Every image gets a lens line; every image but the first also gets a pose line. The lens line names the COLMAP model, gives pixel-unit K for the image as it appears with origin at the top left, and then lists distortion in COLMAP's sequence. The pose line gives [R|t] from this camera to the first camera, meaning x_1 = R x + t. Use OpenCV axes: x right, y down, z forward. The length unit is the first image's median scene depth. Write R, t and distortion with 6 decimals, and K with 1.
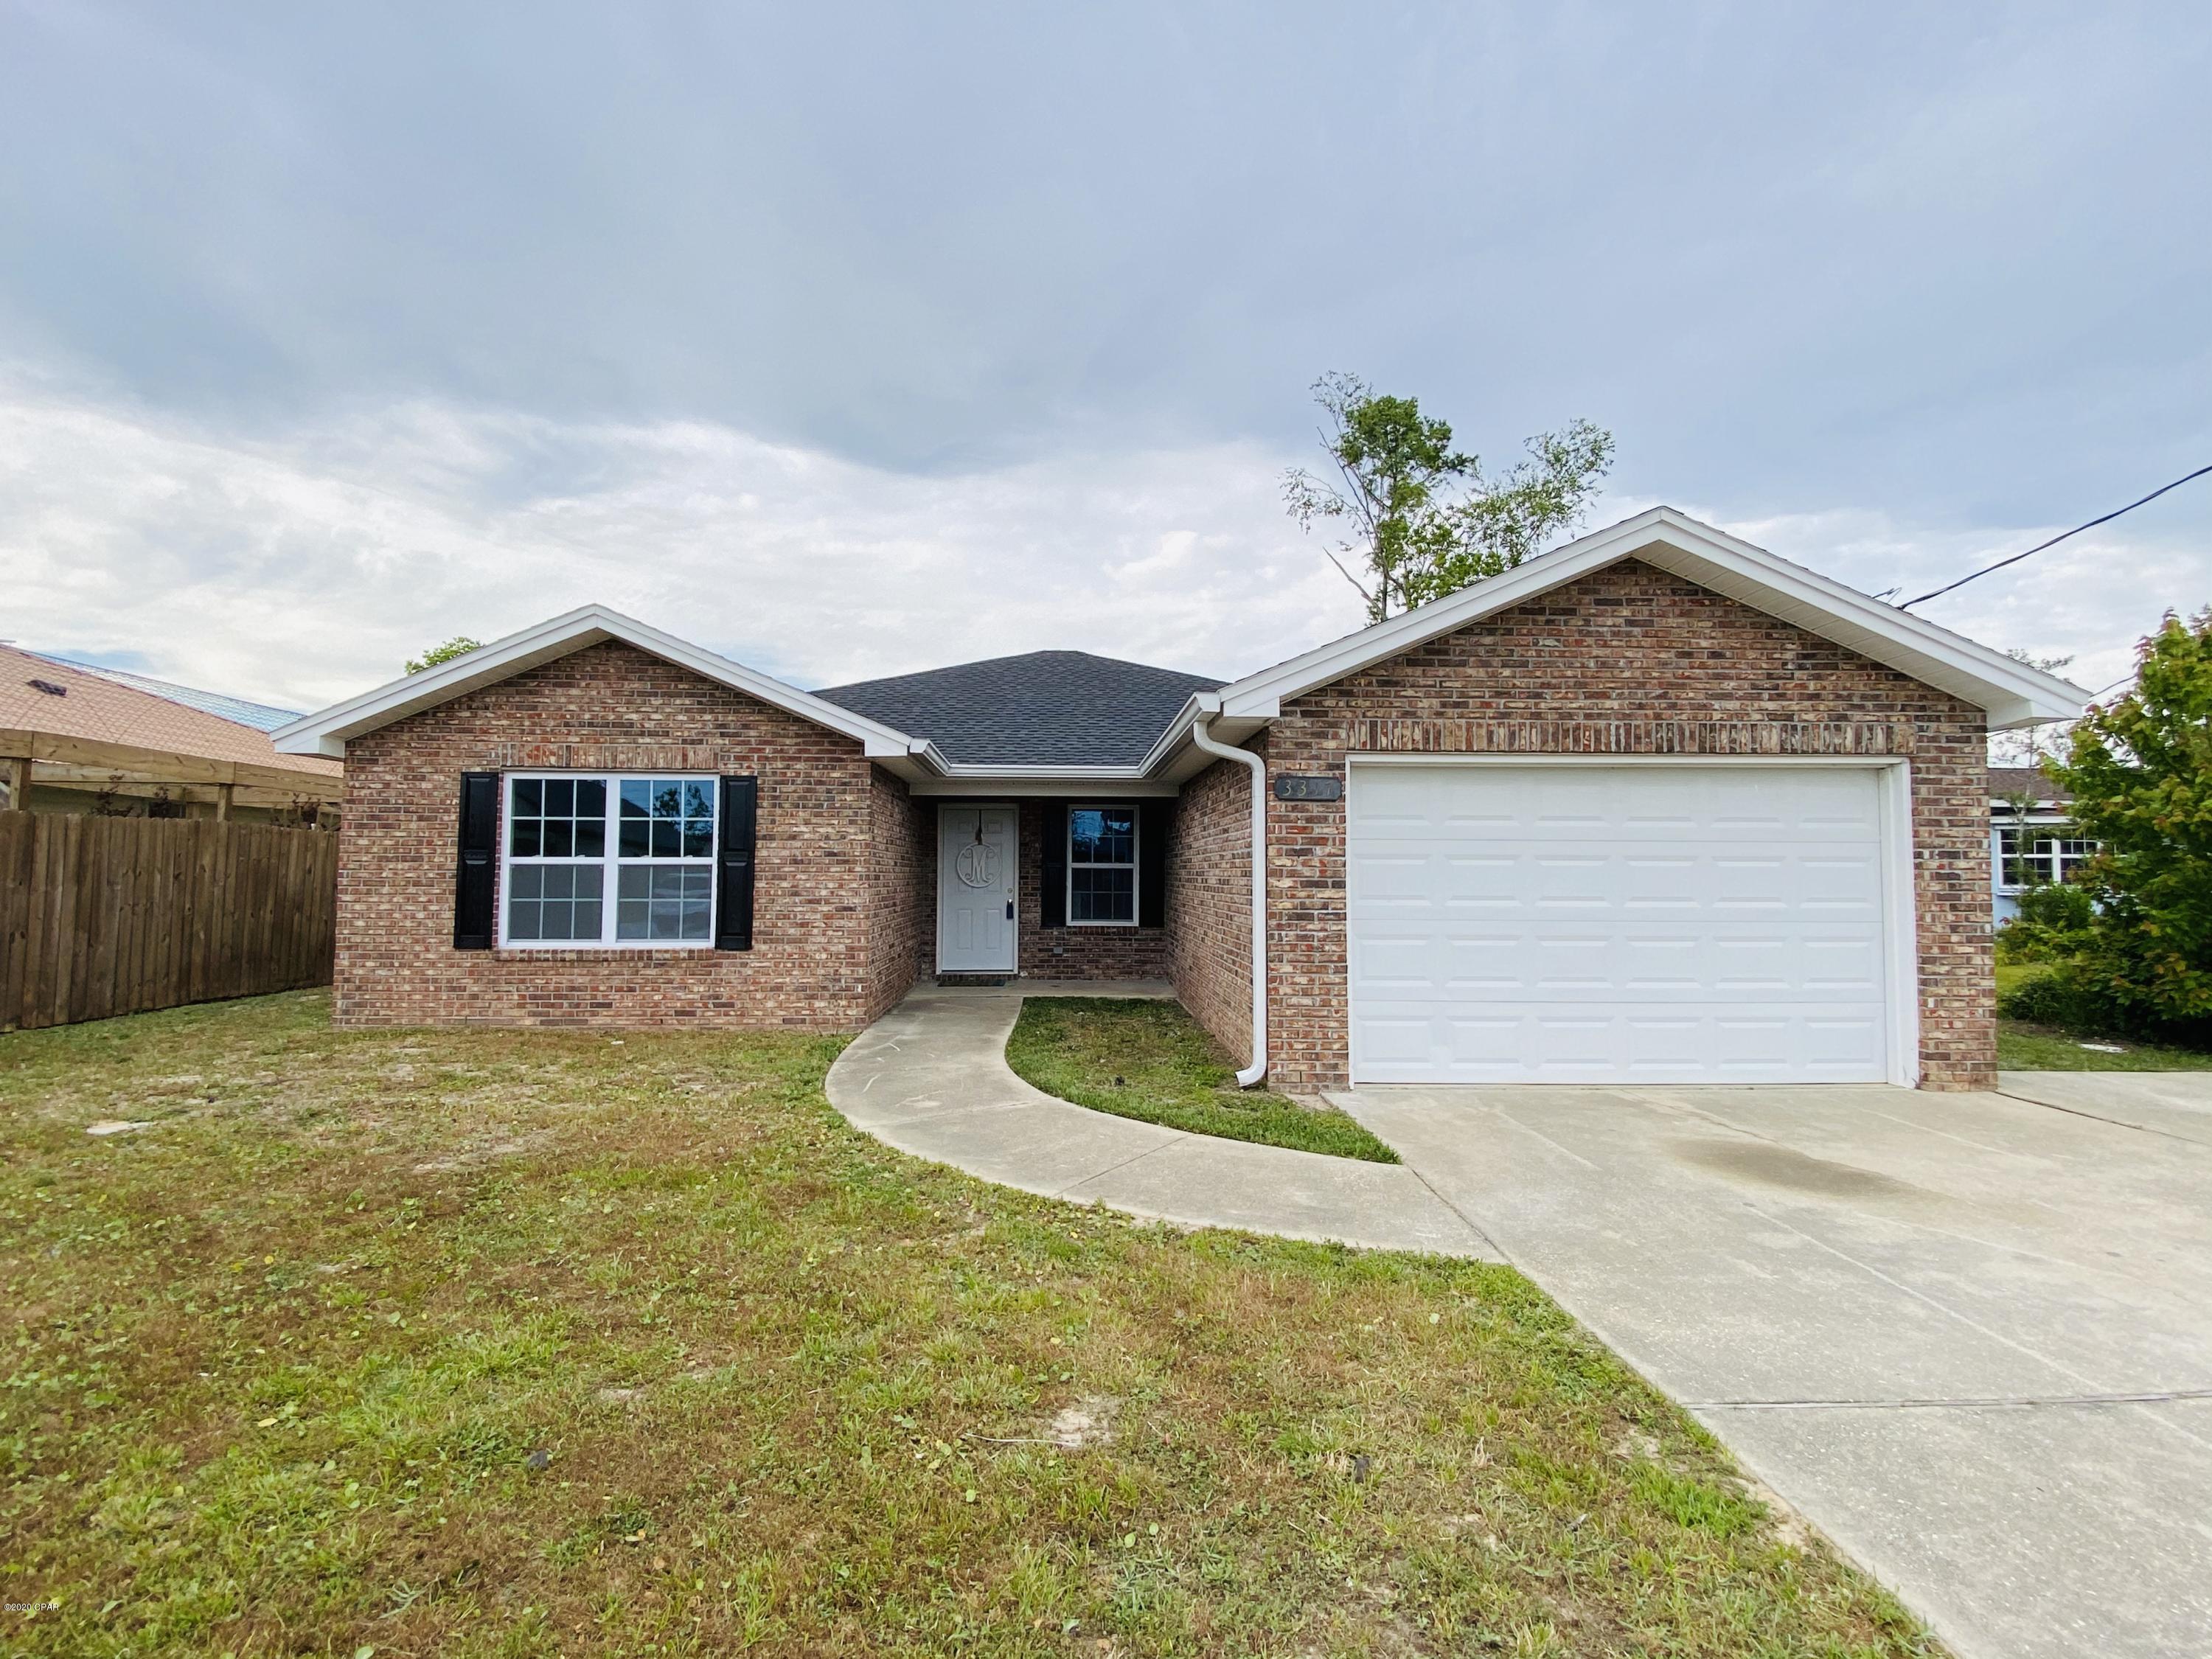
lens RADIAL K [[1049.5, 0, 1106.0], [0, 1049.5, 829.5], [0, 0, 1]] dist [0.033458, 0.000089]
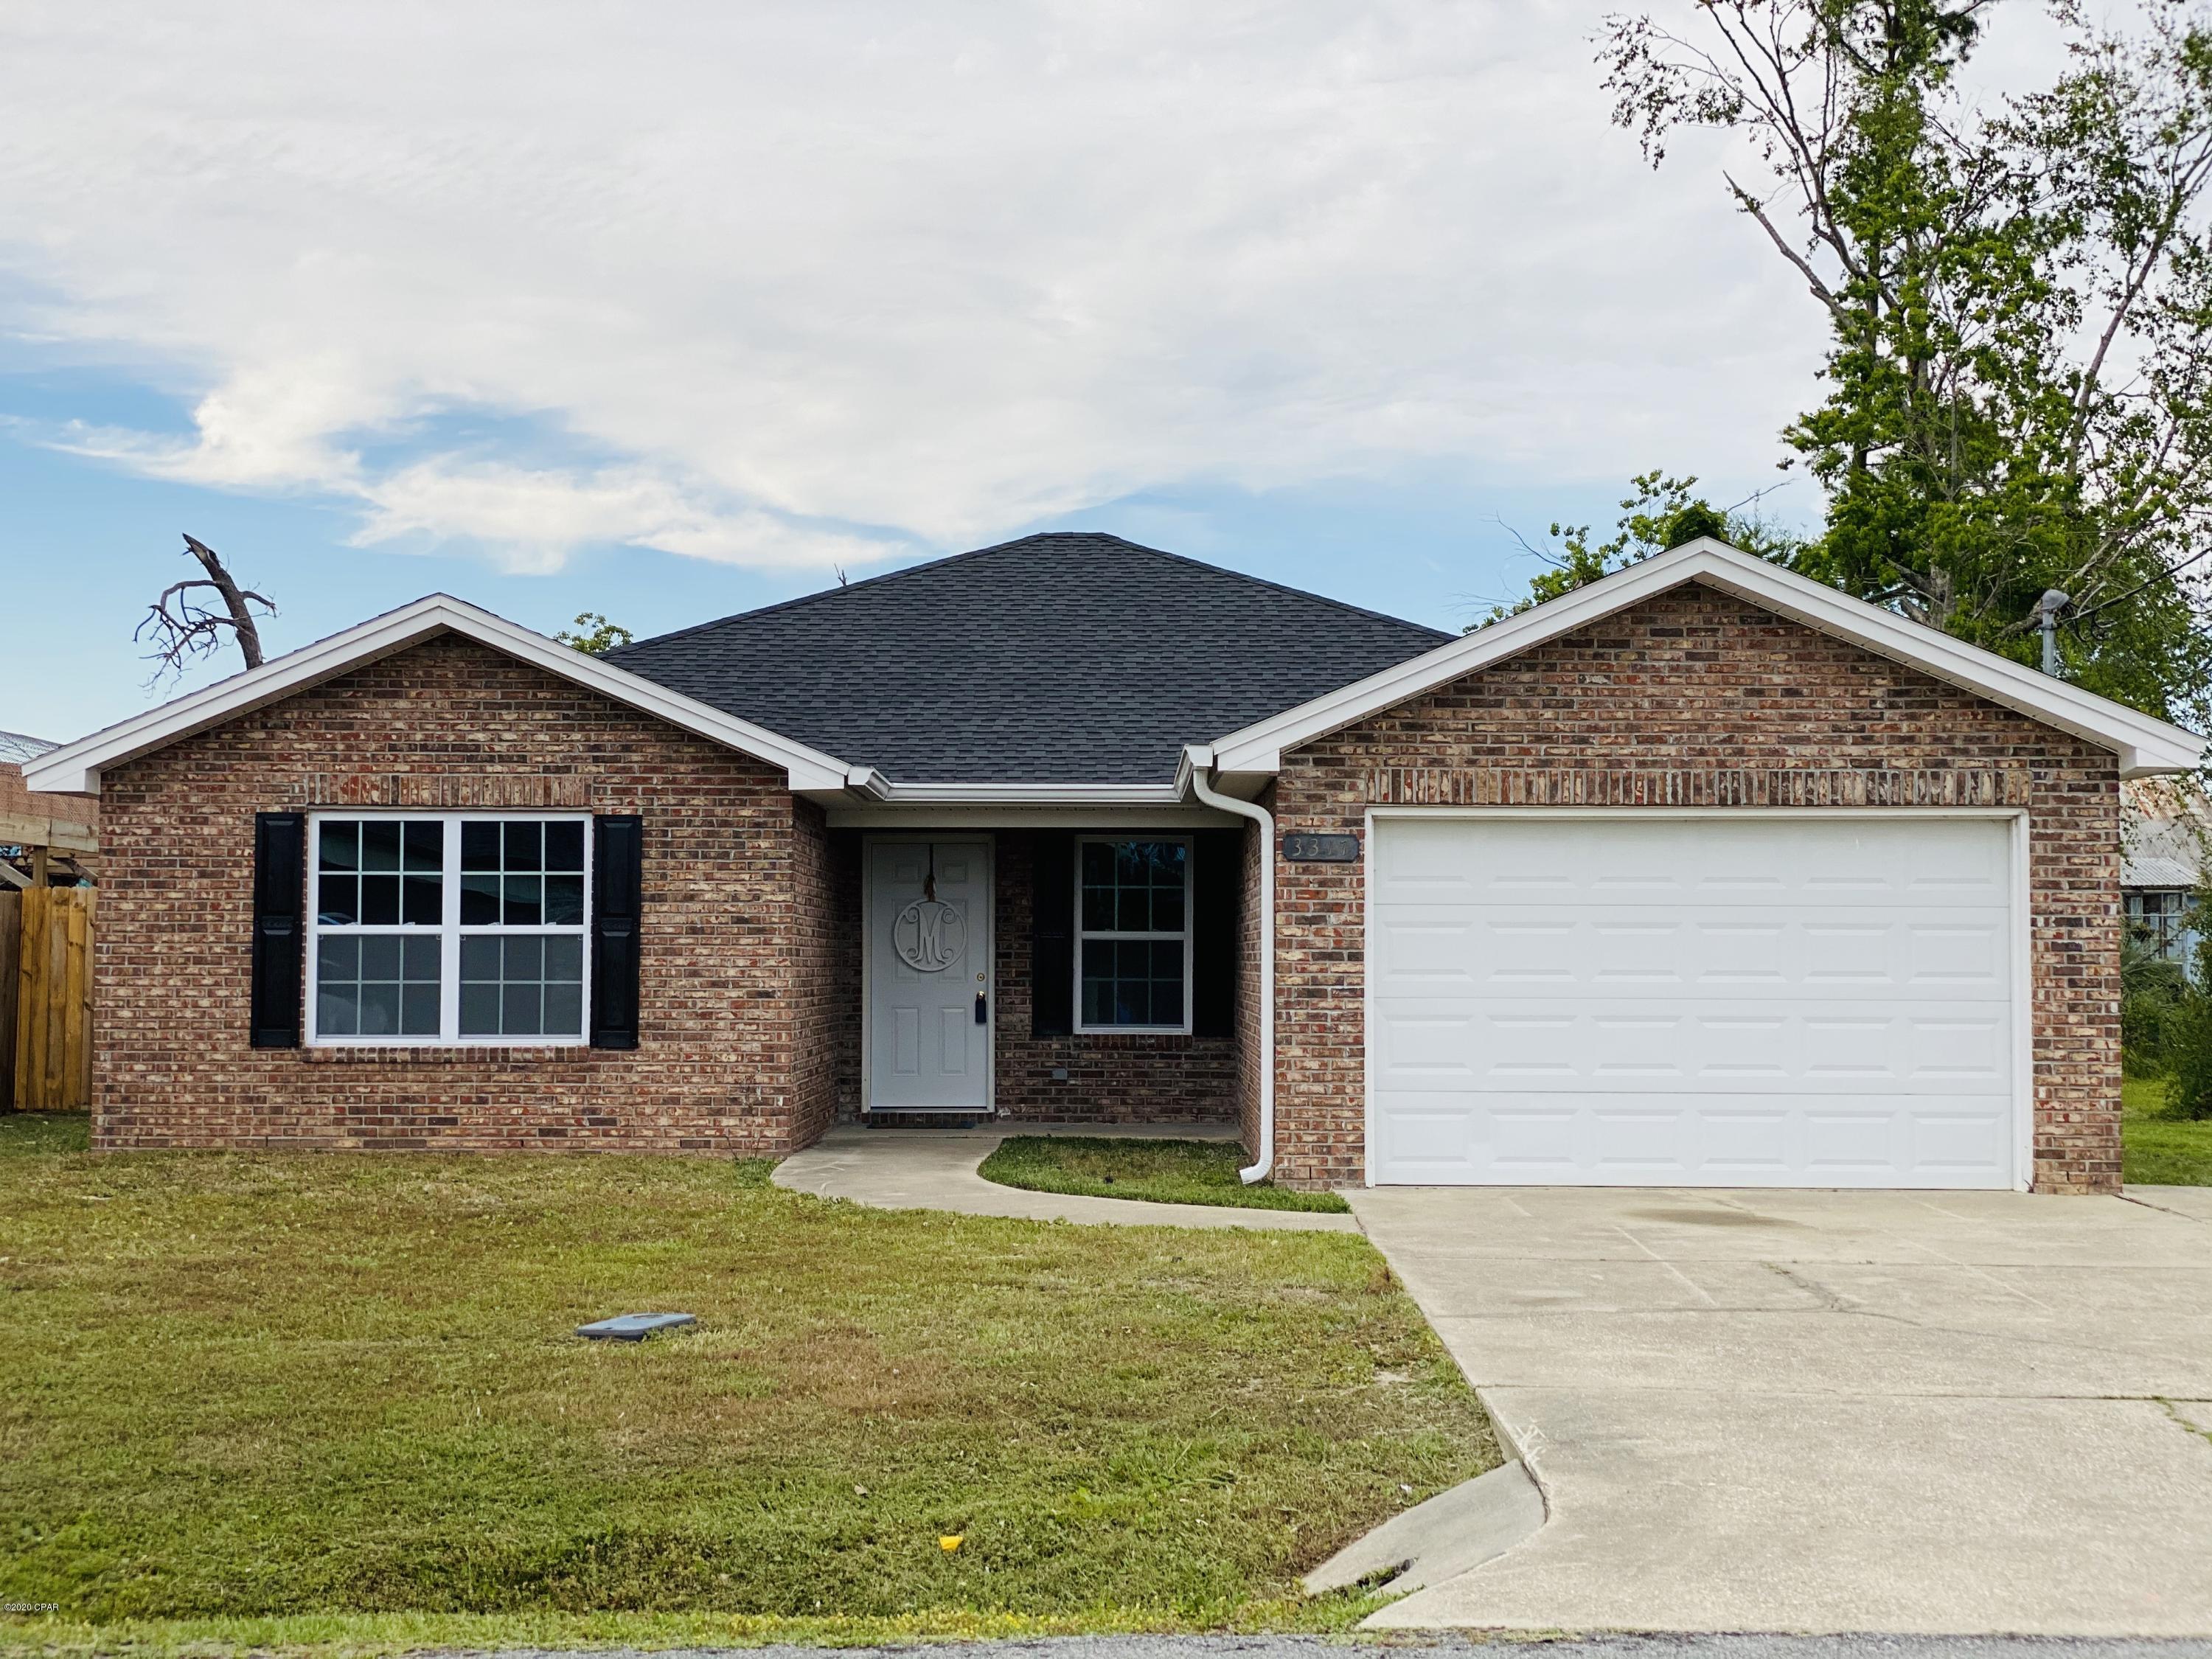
lens RADIAL K [[3368.5, 0, 1106.0], [0, 3368.5, 829.5], [0, 0, 1]] dist [-0.015635, 2.015171]
pose [[0.998671, -0.002982, -0.051447, 0.119500], [0.003141, 0.999991, 0.003008, -0.047770], [0.051437, -0.003165, 0.998671, -1.381898]]
